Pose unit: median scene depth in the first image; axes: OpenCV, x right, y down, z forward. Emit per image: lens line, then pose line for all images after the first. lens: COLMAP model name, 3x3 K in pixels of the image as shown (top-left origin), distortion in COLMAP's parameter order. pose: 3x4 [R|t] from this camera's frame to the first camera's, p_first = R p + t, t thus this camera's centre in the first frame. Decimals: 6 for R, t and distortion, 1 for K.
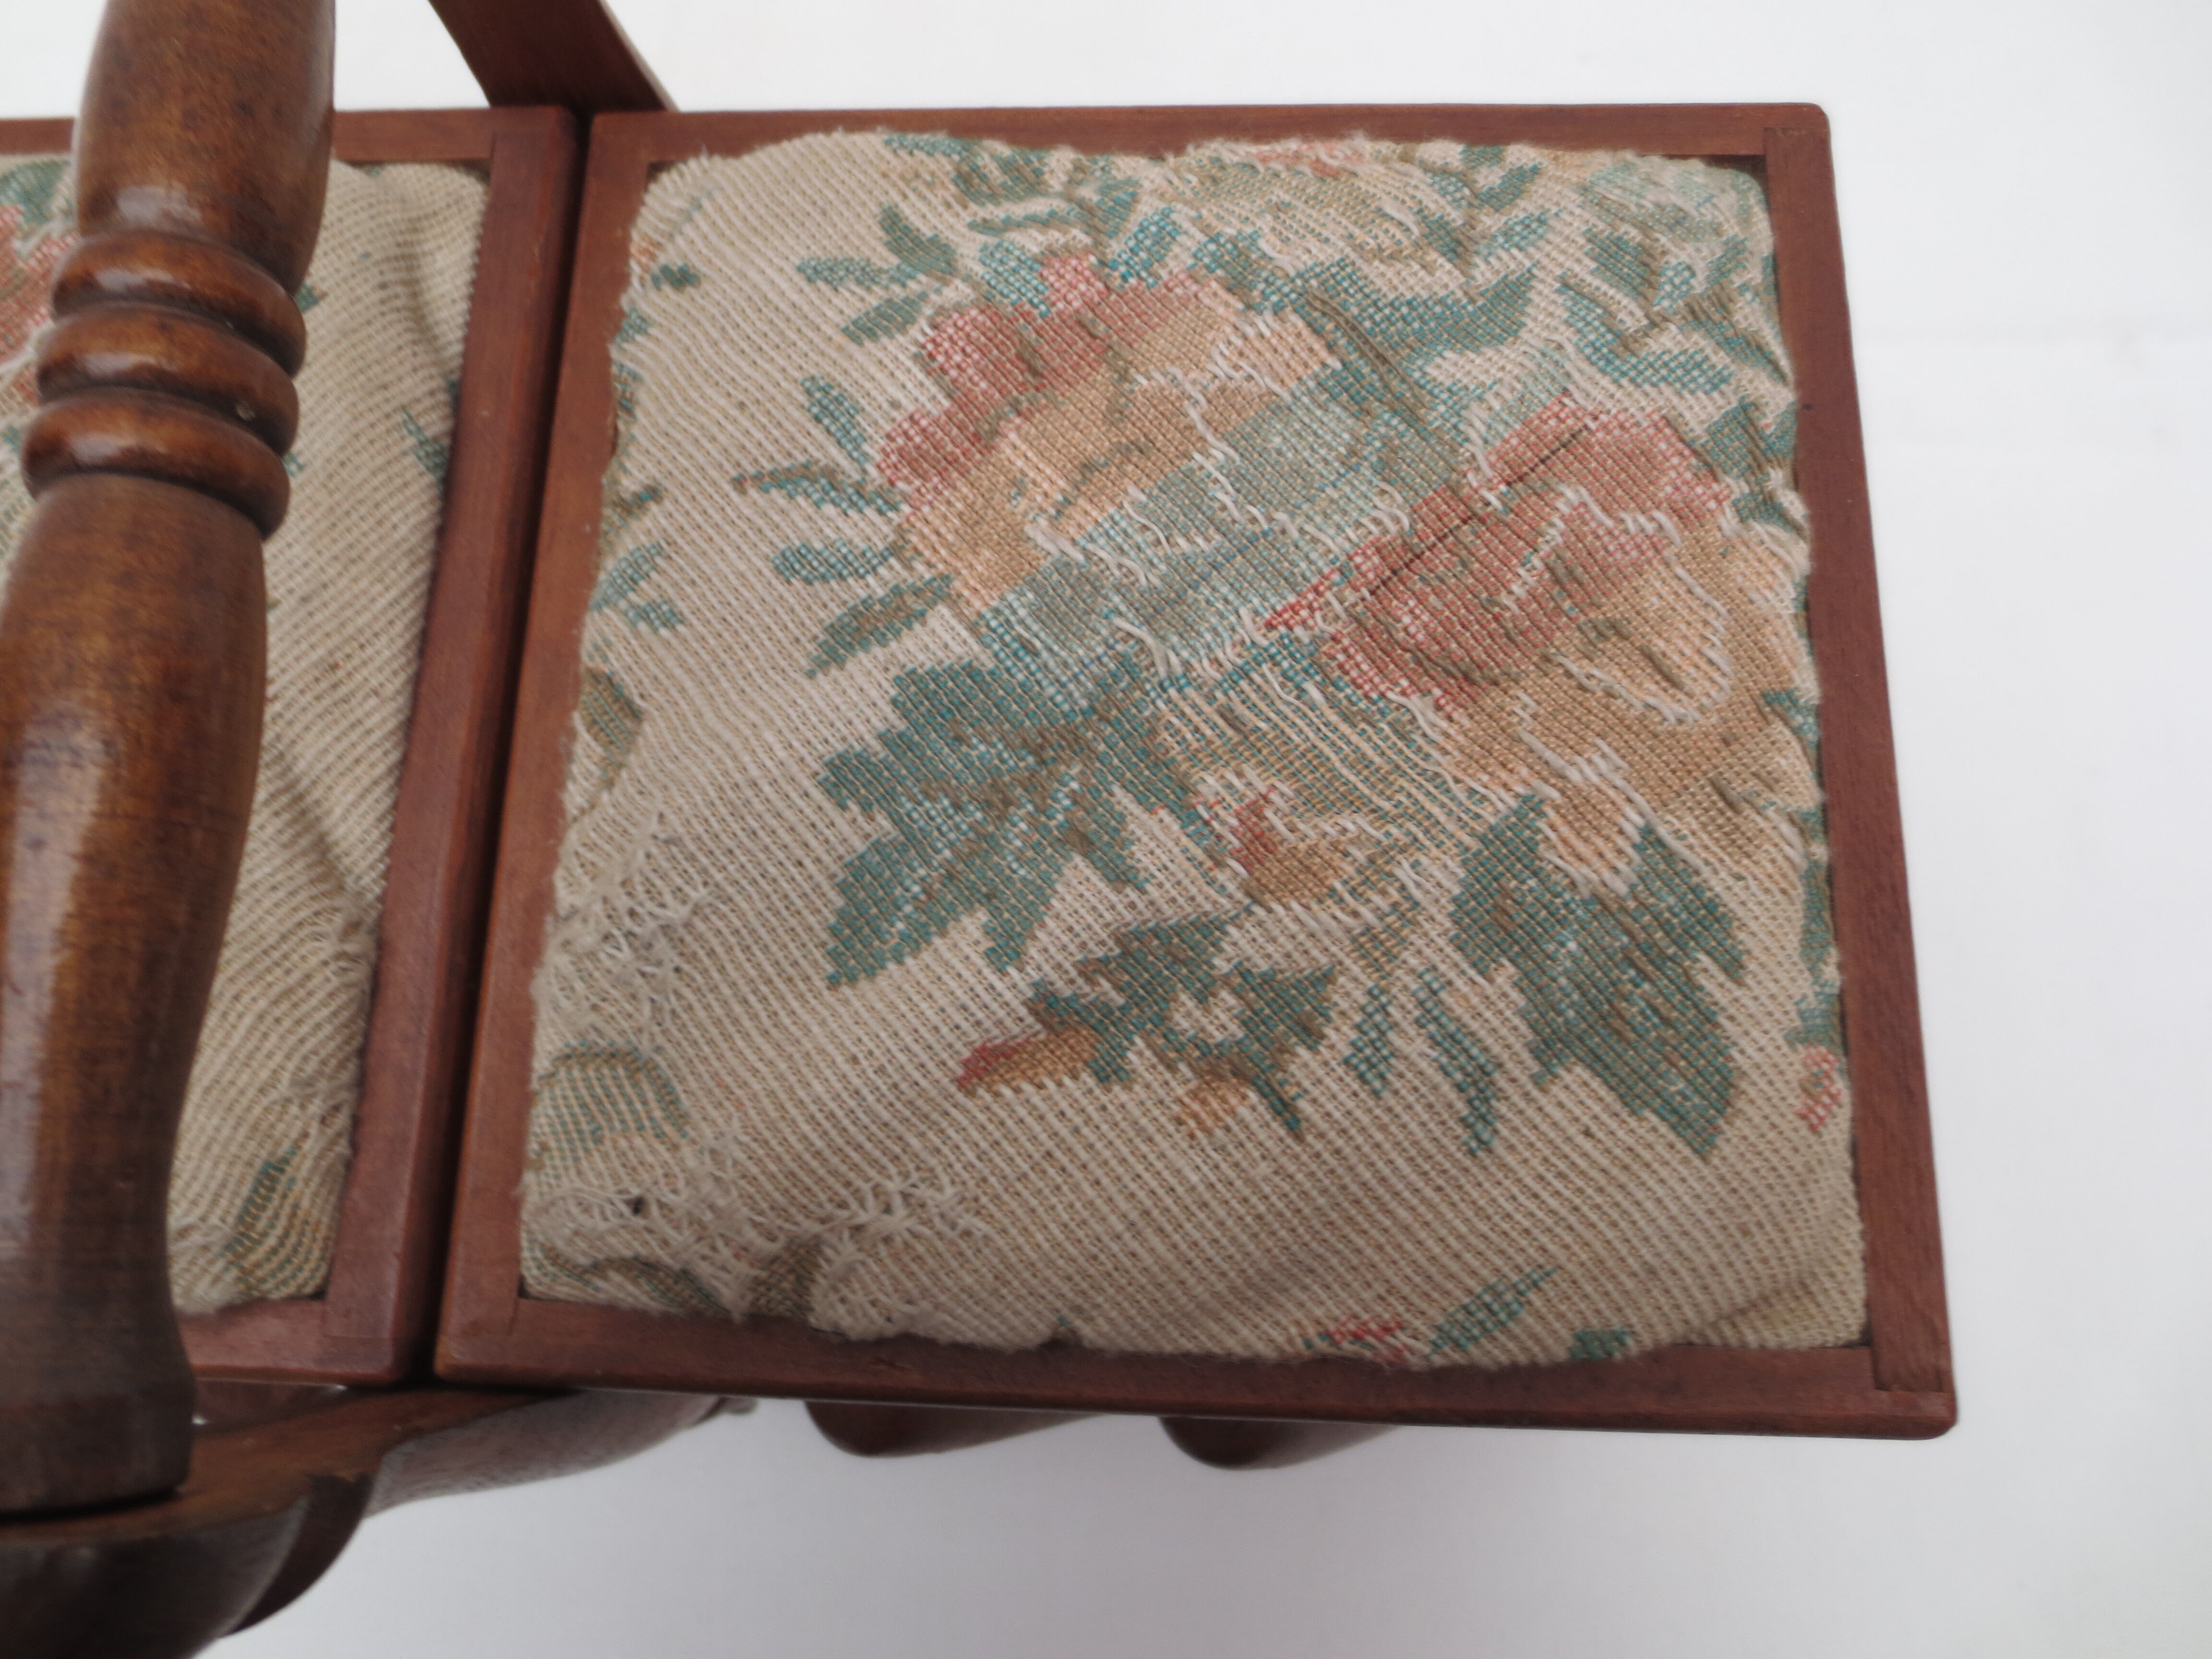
lens RADIAL K [[1545.4, 0, 1092.1], [0, 1545.4, 811.2], [0, 0, 1]] dist [-0.032089, 0.004681]
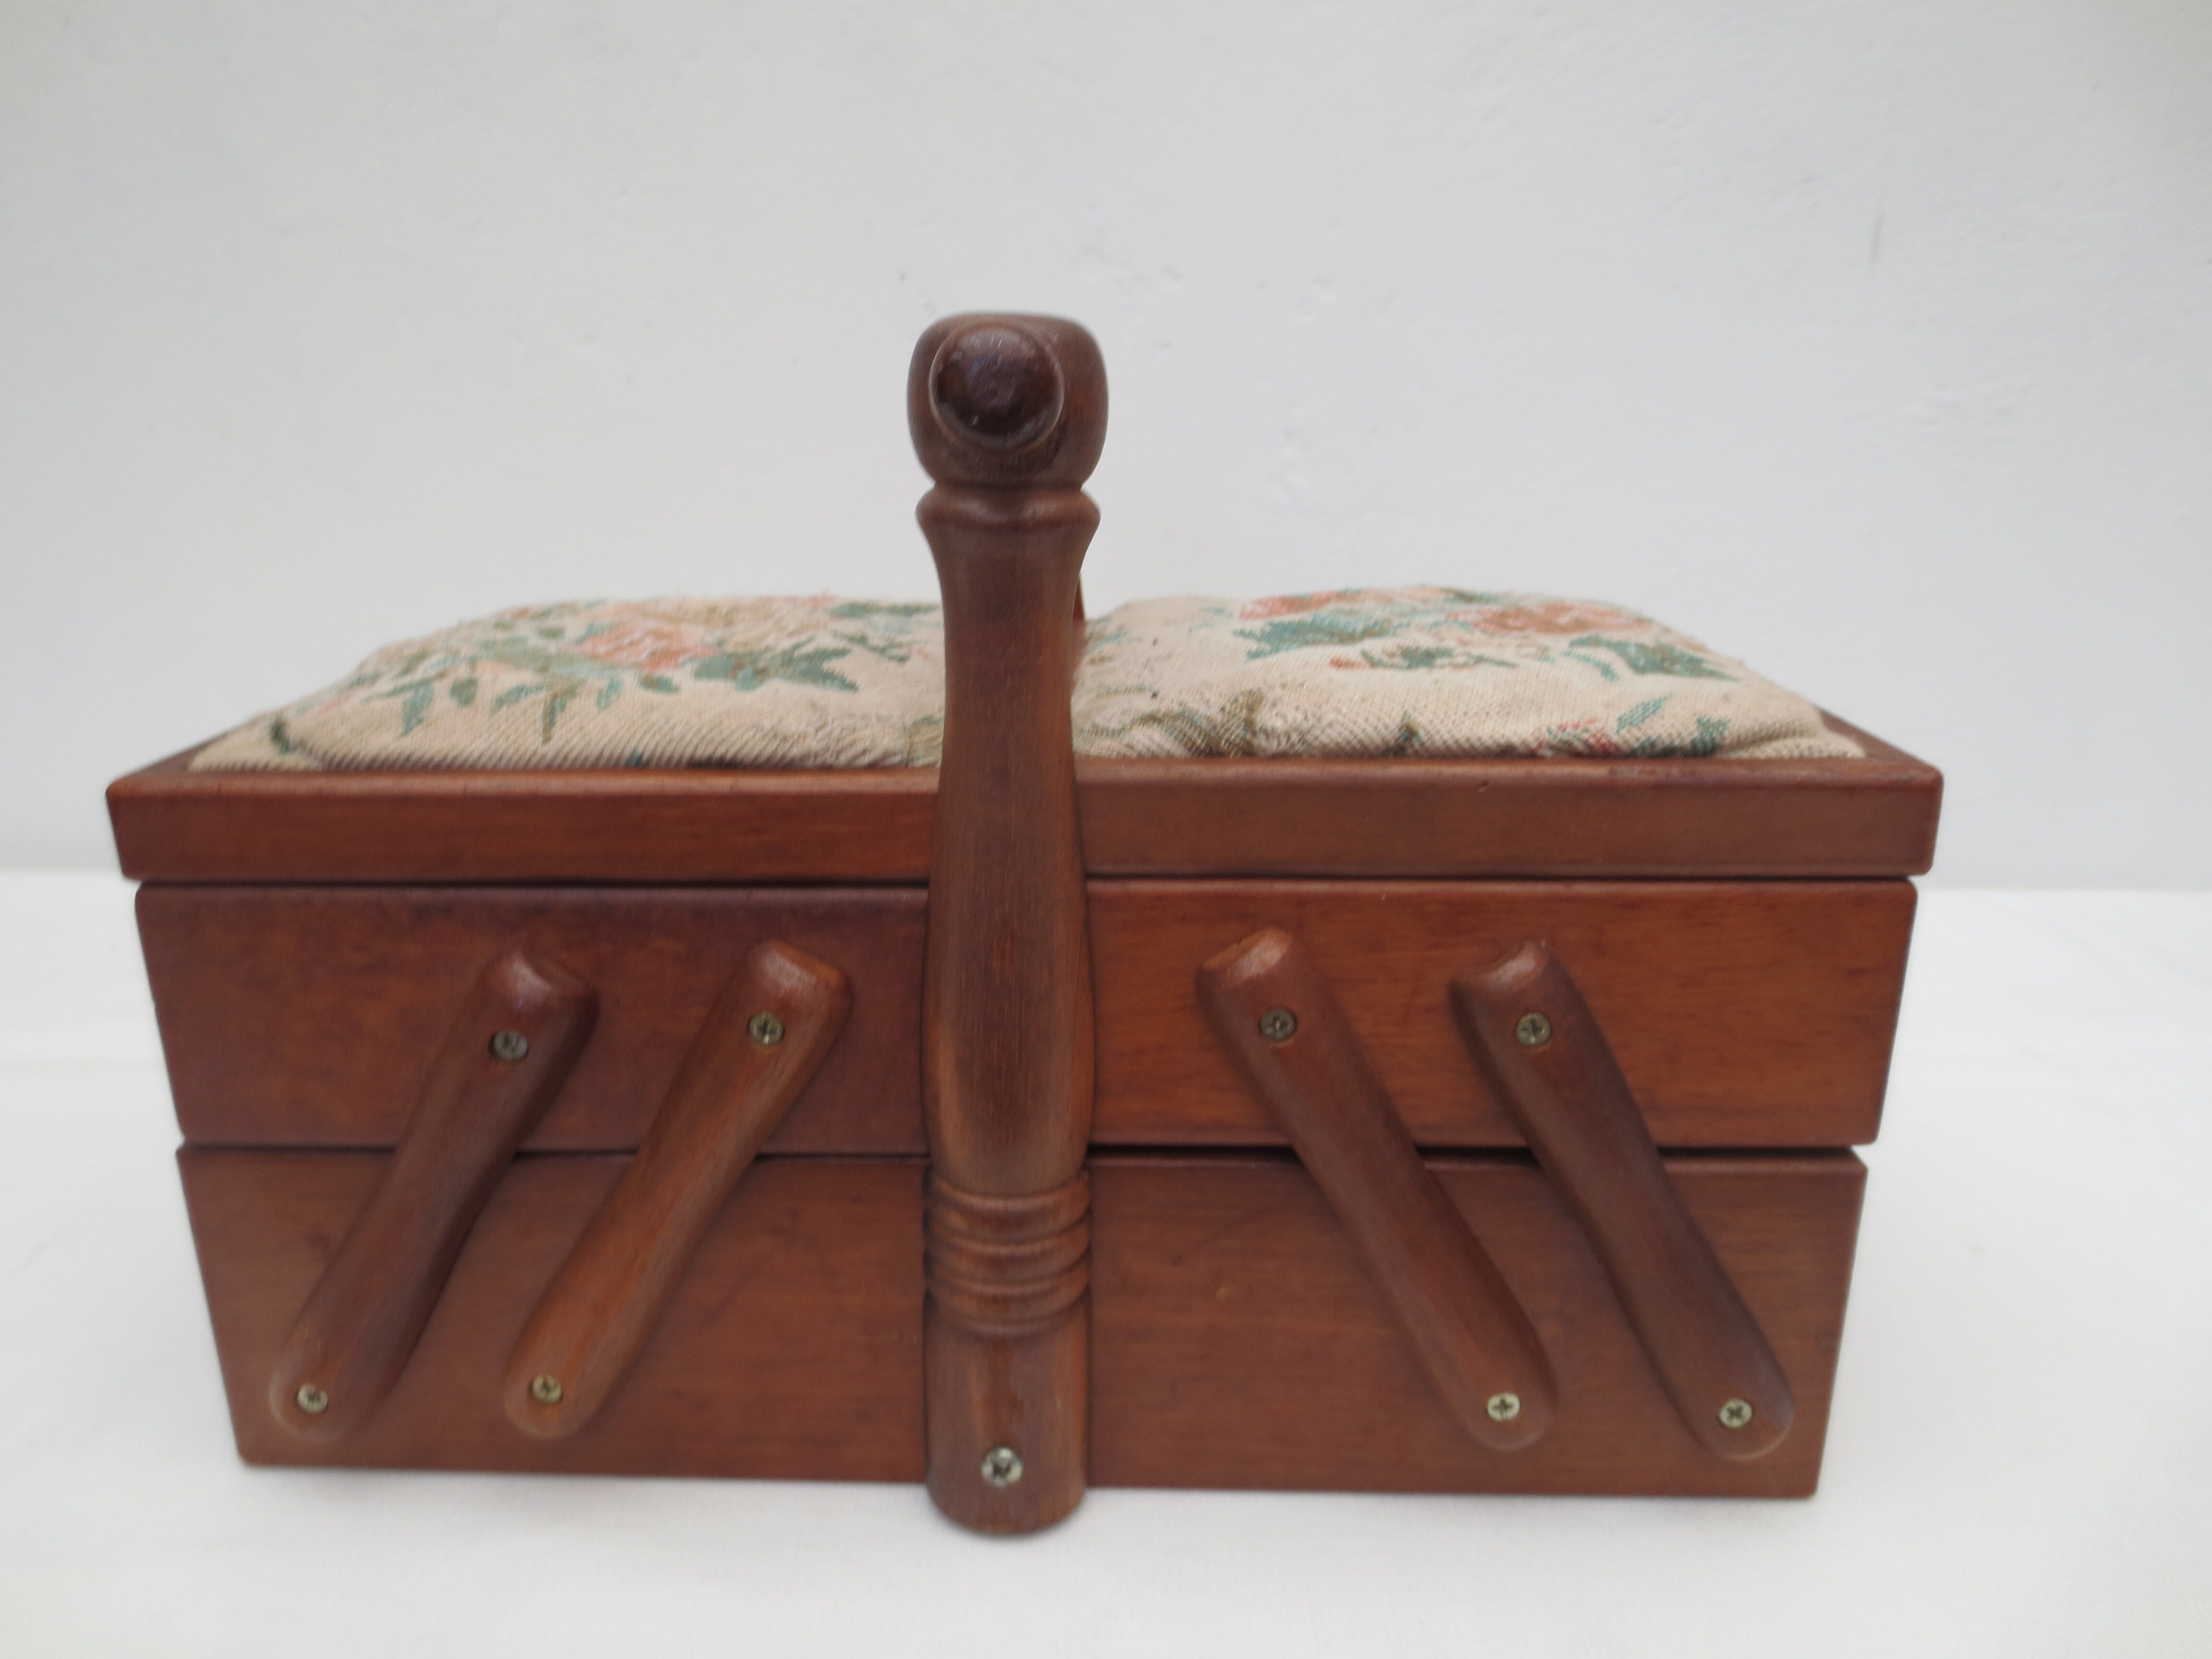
lens RADIAL K [[1566.2, 0, 1106.0], [0, 1566.2, 829.5], [0, 0, 1]] dist [-0.036871, 0.021314]
pose [[0.999033, 0.039062, 0.020196, -0.363982], [-0.002680, 0.512500, -0.858683, 1.795019], [-0.043893, 0.857798, 0.512109, 0.203124]]
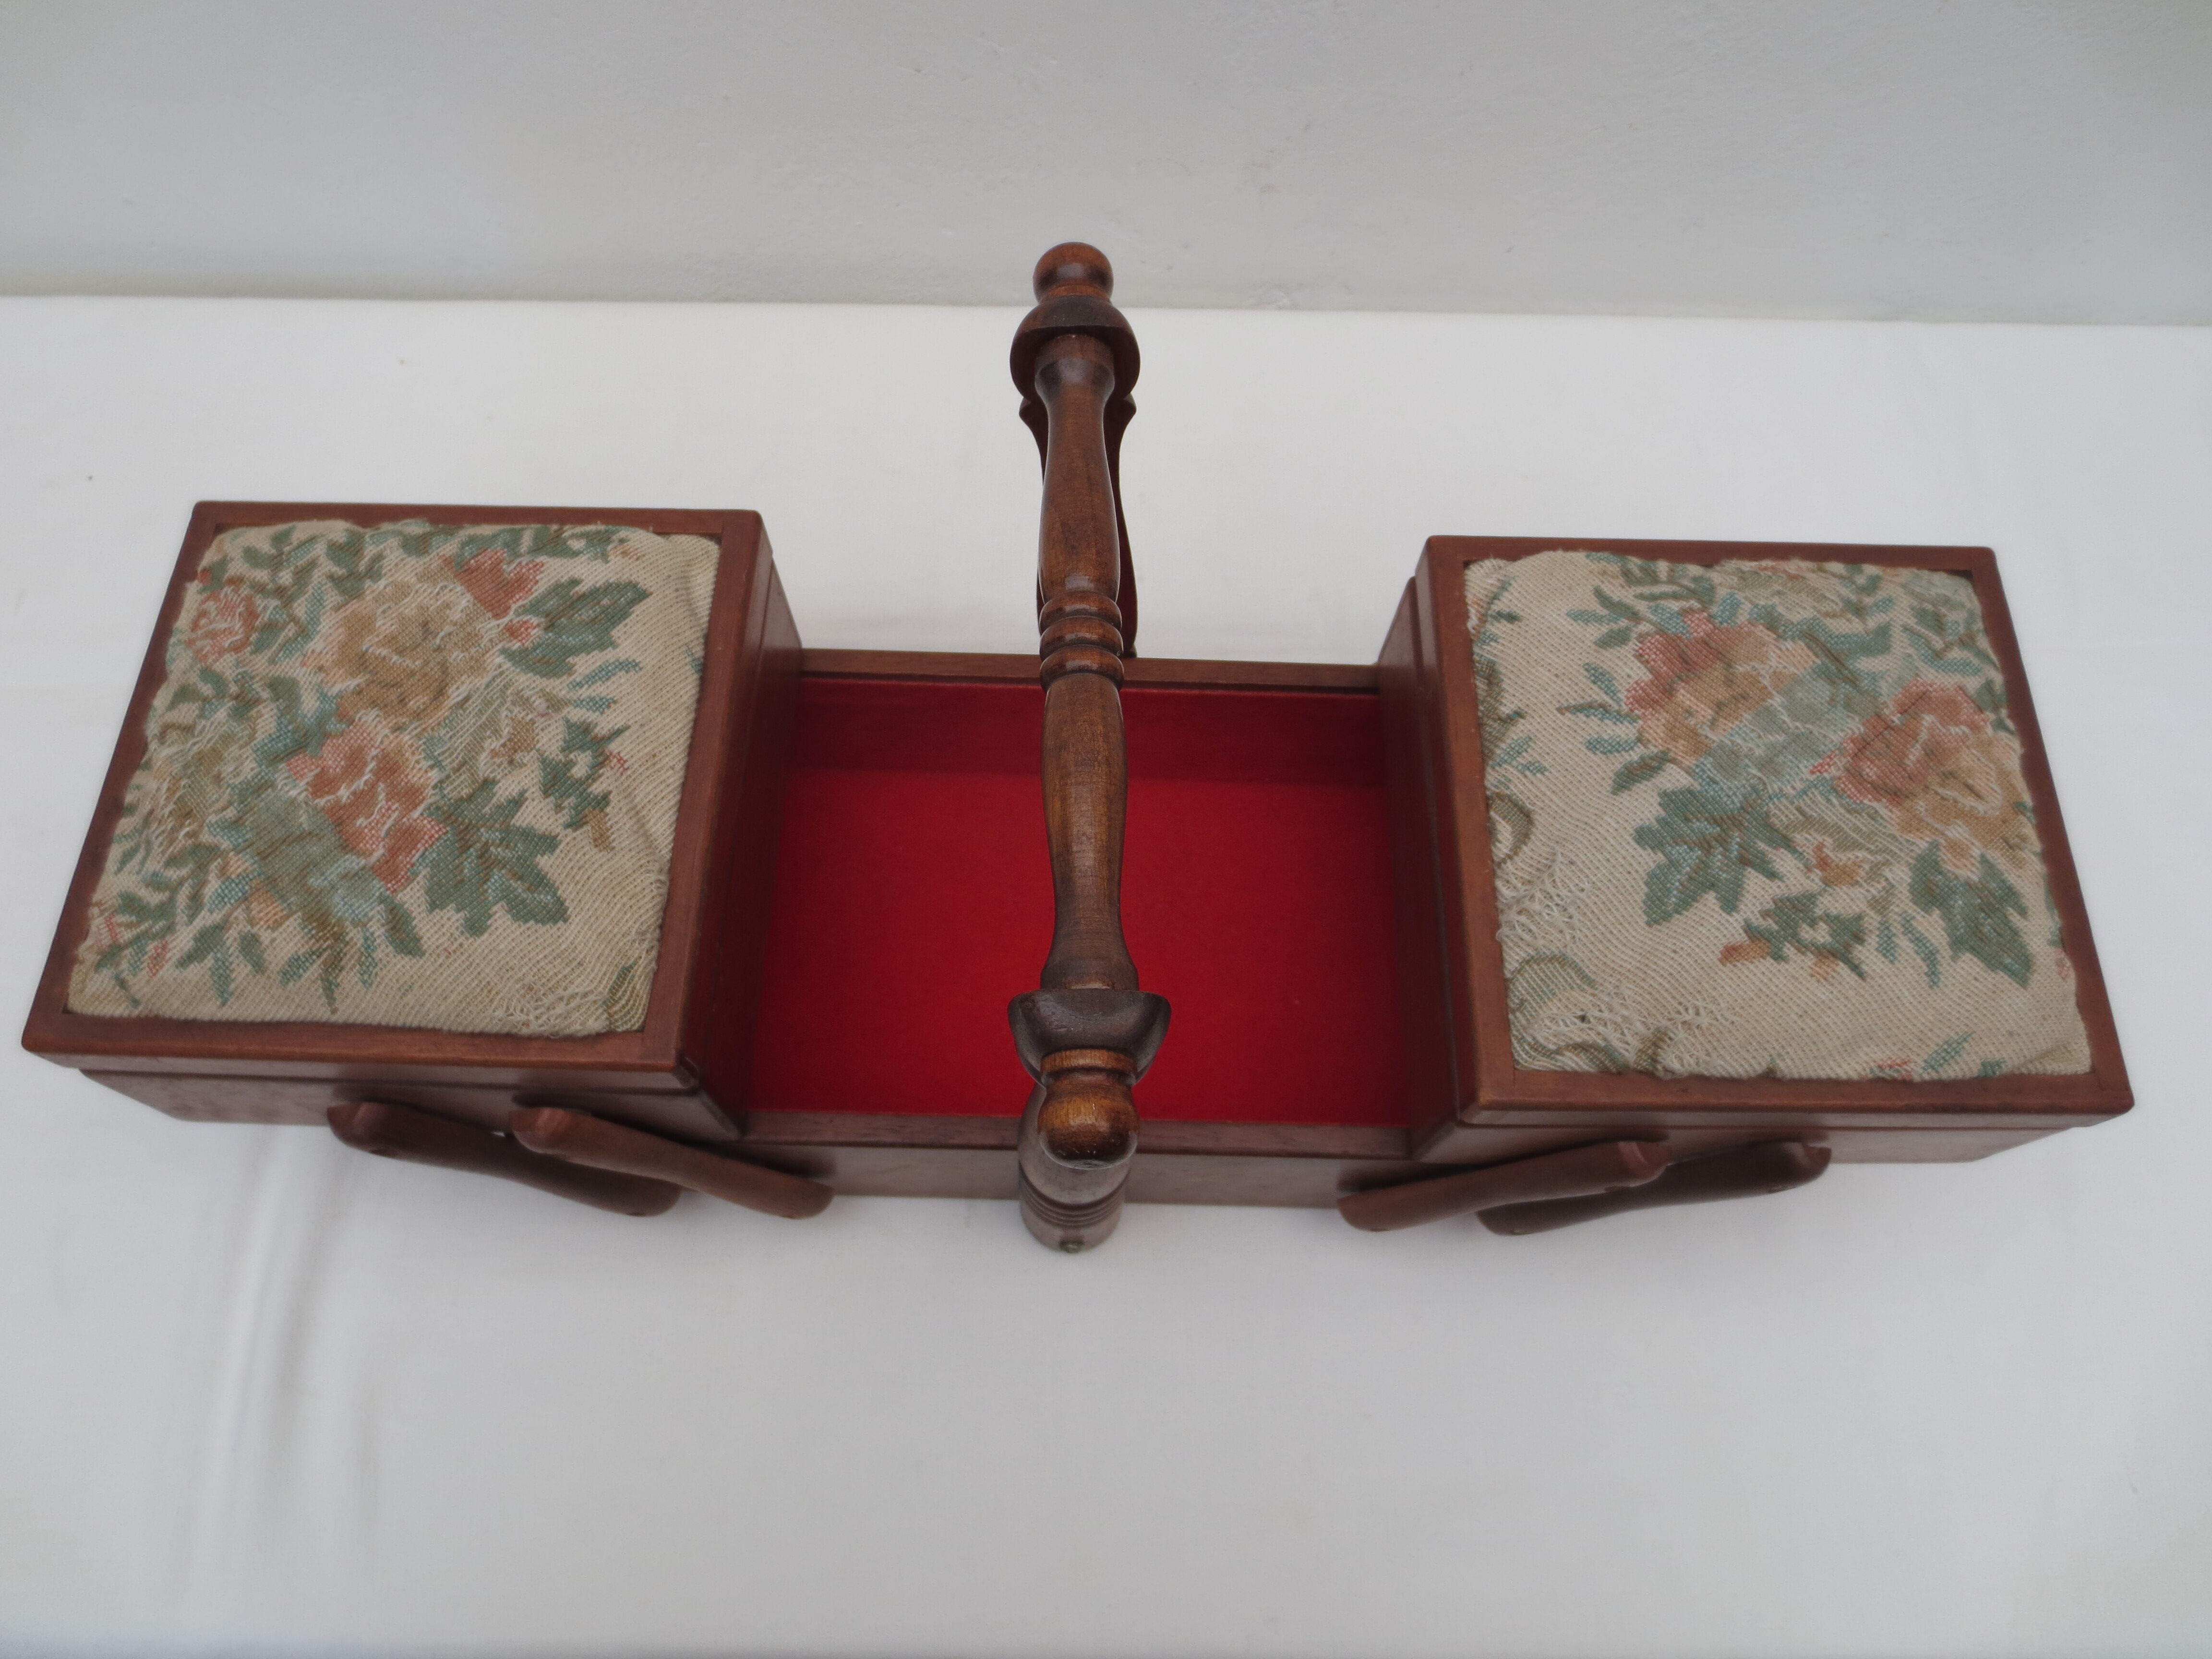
lens RADIAL K [[1566.2, 0, 1106.0], [0, 1566.2, 829.5], [0, 0, 1]] dist [-0.036871, 0.021314]
pose [[0.996404, 0.003590, 0.084658, -1.141774], [0.009360, 0.988325, -0.152071, 0.310363], [-0.084215, 0.152316, 0.984737, -1.199358]]
